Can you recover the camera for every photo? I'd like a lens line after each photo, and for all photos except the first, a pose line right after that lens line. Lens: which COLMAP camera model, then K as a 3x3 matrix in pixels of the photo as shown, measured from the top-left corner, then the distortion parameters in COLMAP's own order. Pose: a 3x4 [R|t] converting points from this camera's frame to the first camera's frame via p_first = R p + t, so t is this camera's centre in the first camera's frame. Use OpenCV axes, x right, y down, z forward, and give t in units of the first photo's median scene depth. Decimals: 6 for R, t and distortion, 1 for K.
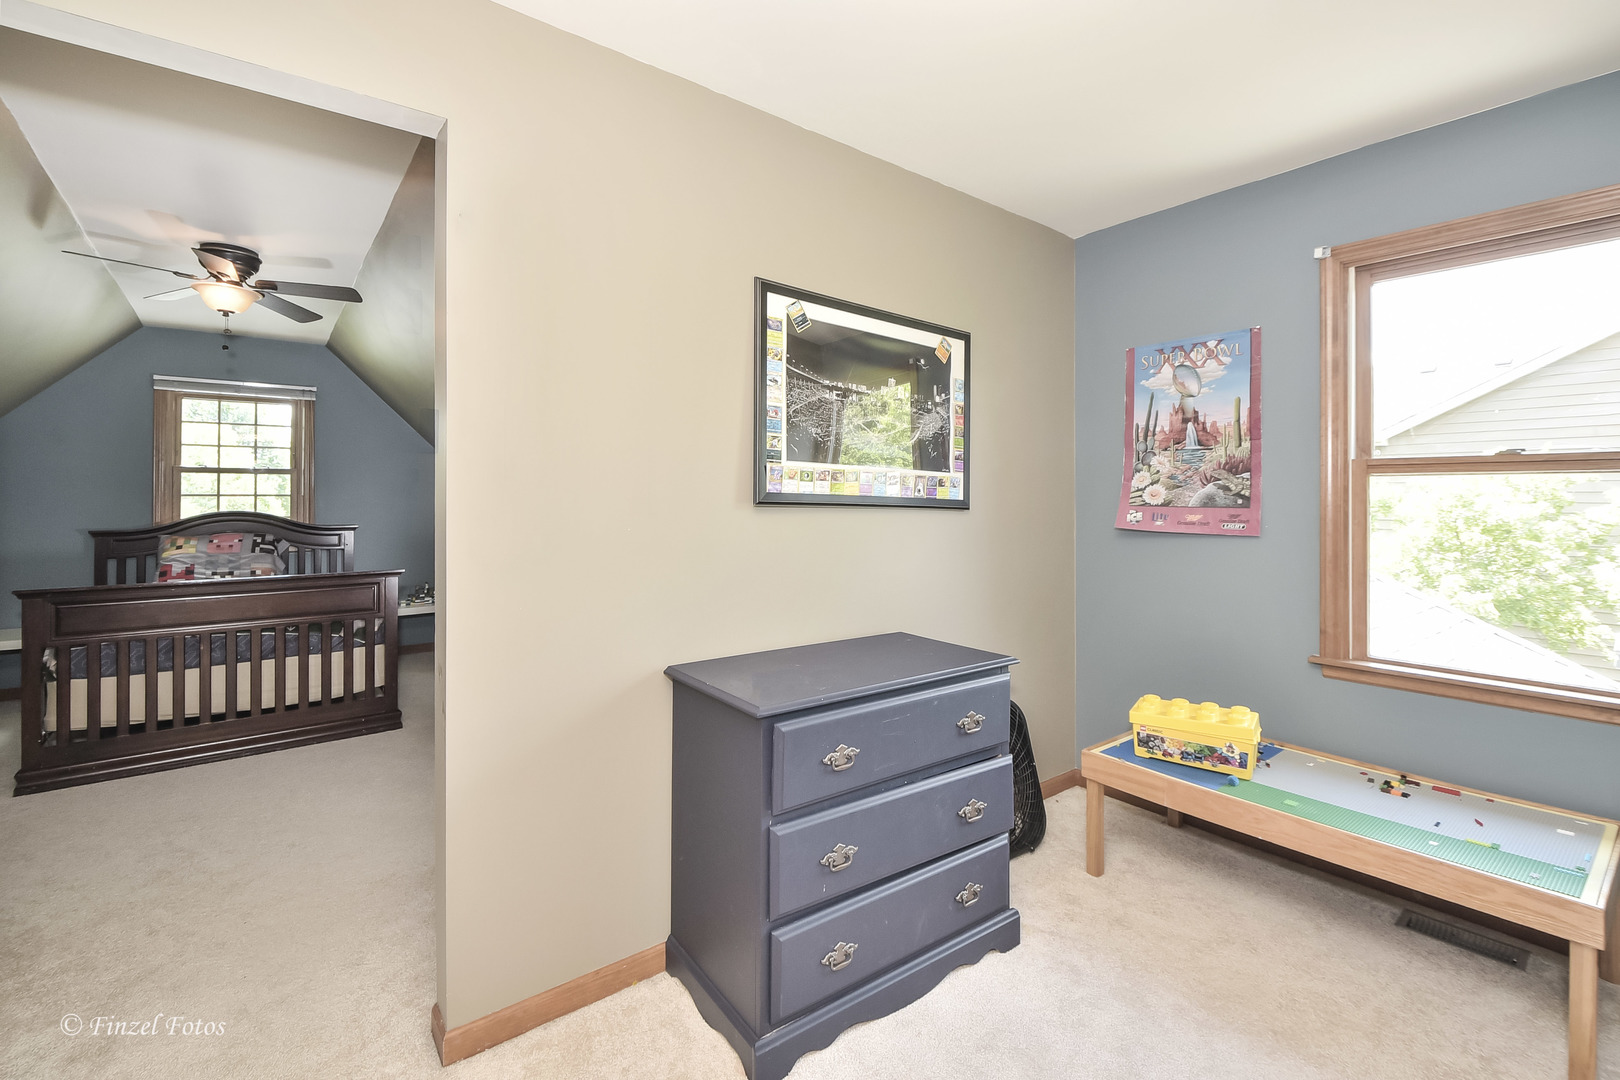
lens RADIAL K [[743.8, 0, 811.6], [0, 743.8, 498.7], [0, 0, 1]] dist [-0.001613, -0.000849]
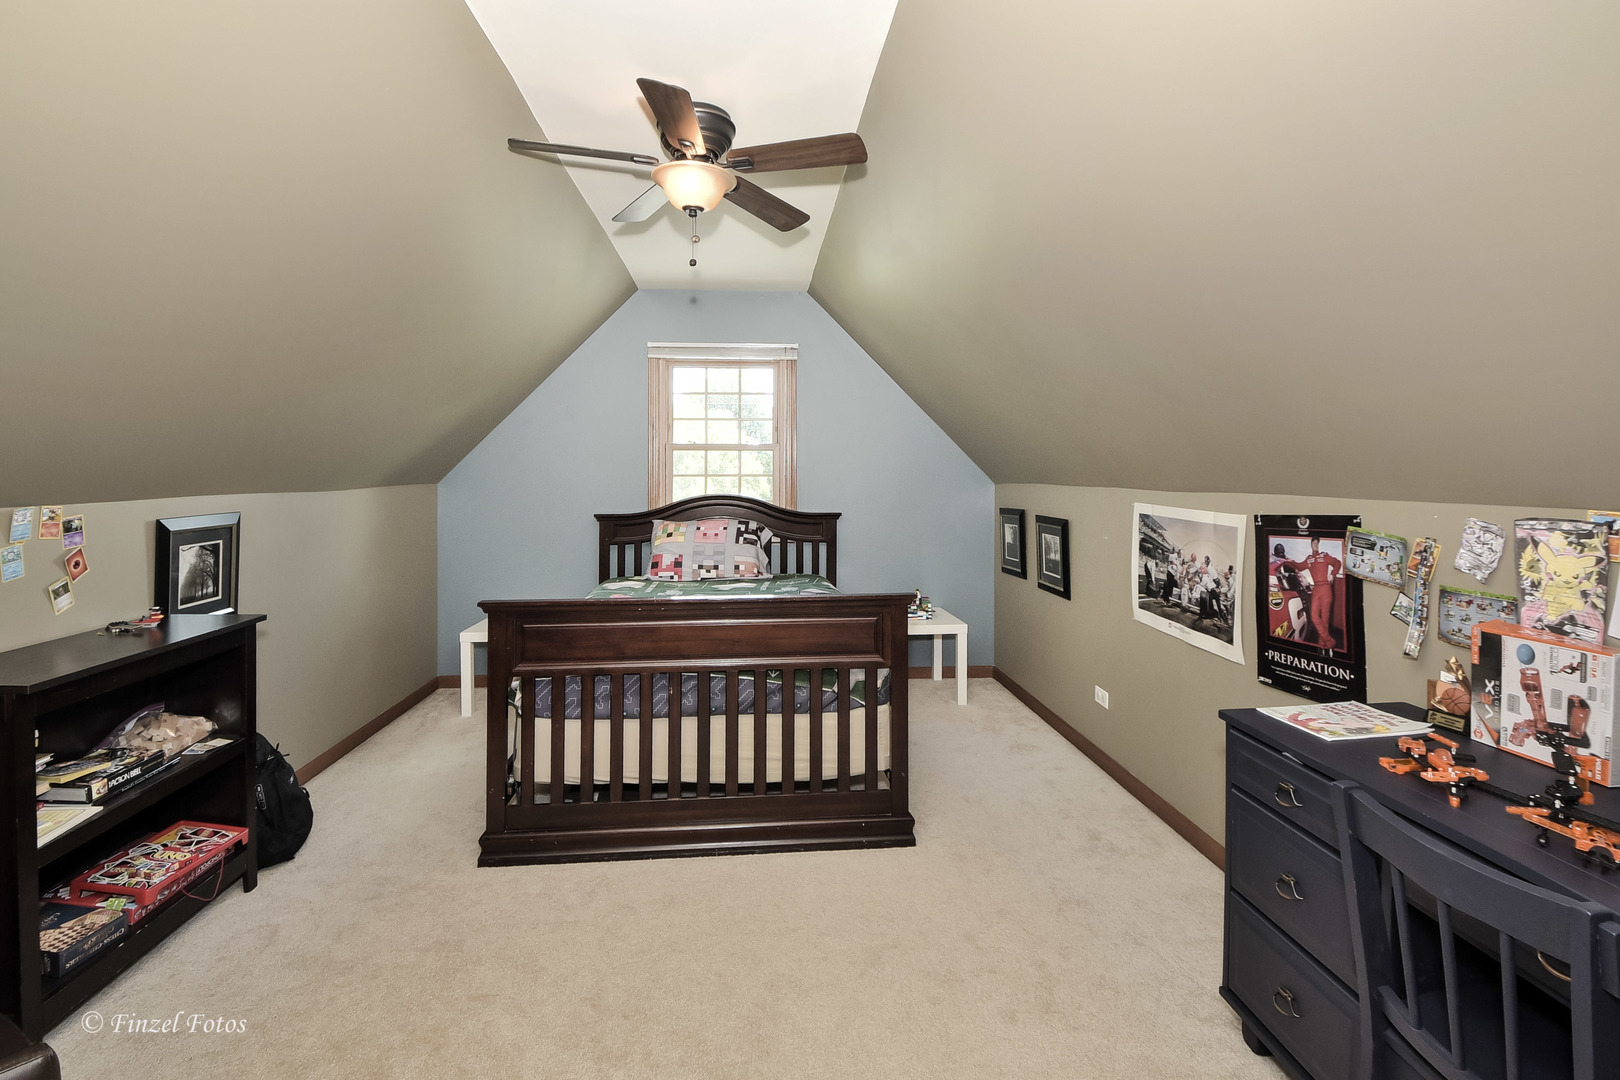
lens RADIAL K [[743.8, 0, 811.6], [0, 743.8, 498.7], [0, 0, 1]] dist [-0.001613, -0.000849]
pose [[0.845868, 0.016472, -0.533137, -0.237739], [-0.000312, 0.999538, 0.030386, -0.004371], [0.533392, -0.025536, 0.845483, 0.343172]]
